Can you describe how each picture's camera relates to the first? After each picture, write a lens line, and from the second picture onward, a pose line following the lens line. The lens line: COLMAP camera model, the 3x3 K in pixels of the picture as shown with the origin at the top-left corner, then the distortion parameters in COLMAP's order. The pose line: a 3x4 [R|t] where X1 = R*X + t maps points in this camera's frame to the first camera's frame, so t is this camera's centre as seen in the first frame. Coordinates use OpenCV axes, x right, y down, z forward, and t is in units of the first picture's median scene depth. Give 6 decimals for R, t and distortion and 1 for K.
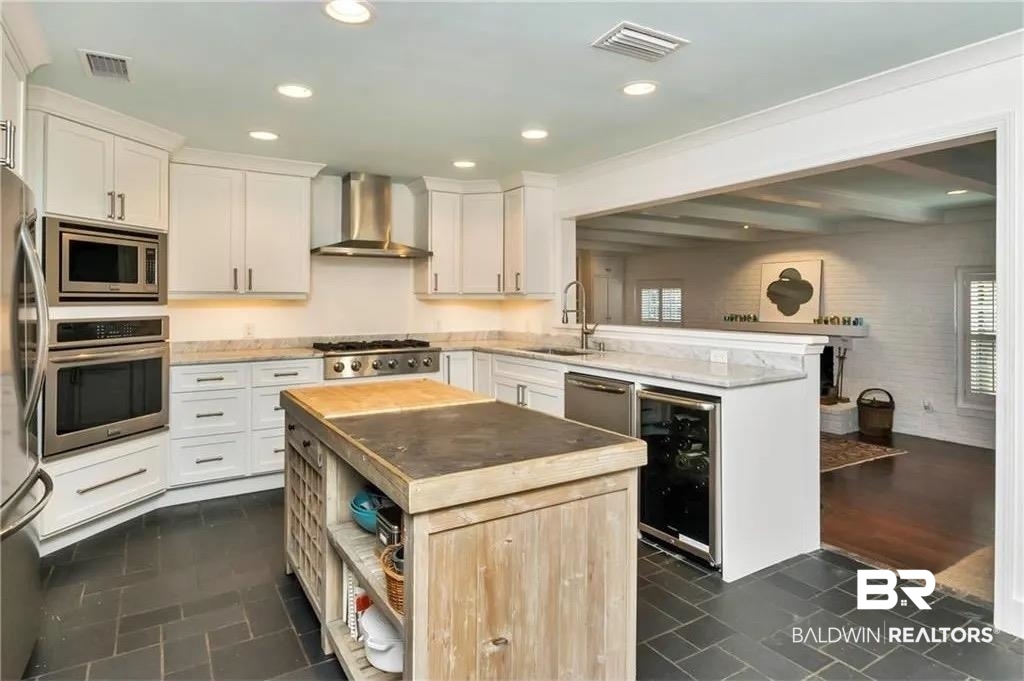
lens RADIAL K [[564.7, 0, 501.8], [0, 564.7, 298.9], [0, 0, 1]] dist [0.020693, 0.000202]
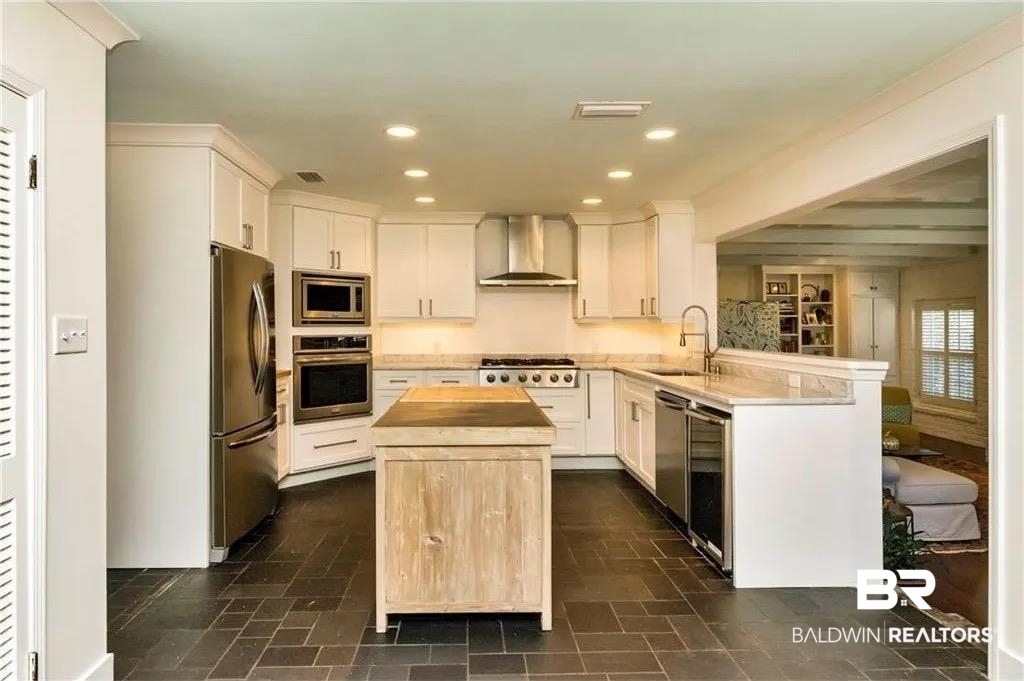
lens RADIAL K [[614.7, 0, 489.1], [0, 614.7, 329.4], [0, 0, 1]] dist [0.020006, -0.002970]
pose [[0.865176, 0.005487, -0.501438, 0.442681], [-0.001067, 0.999958, 0.009100, 0.003641], [0.501467, -0.007338, 0.865146, -0.178104]]
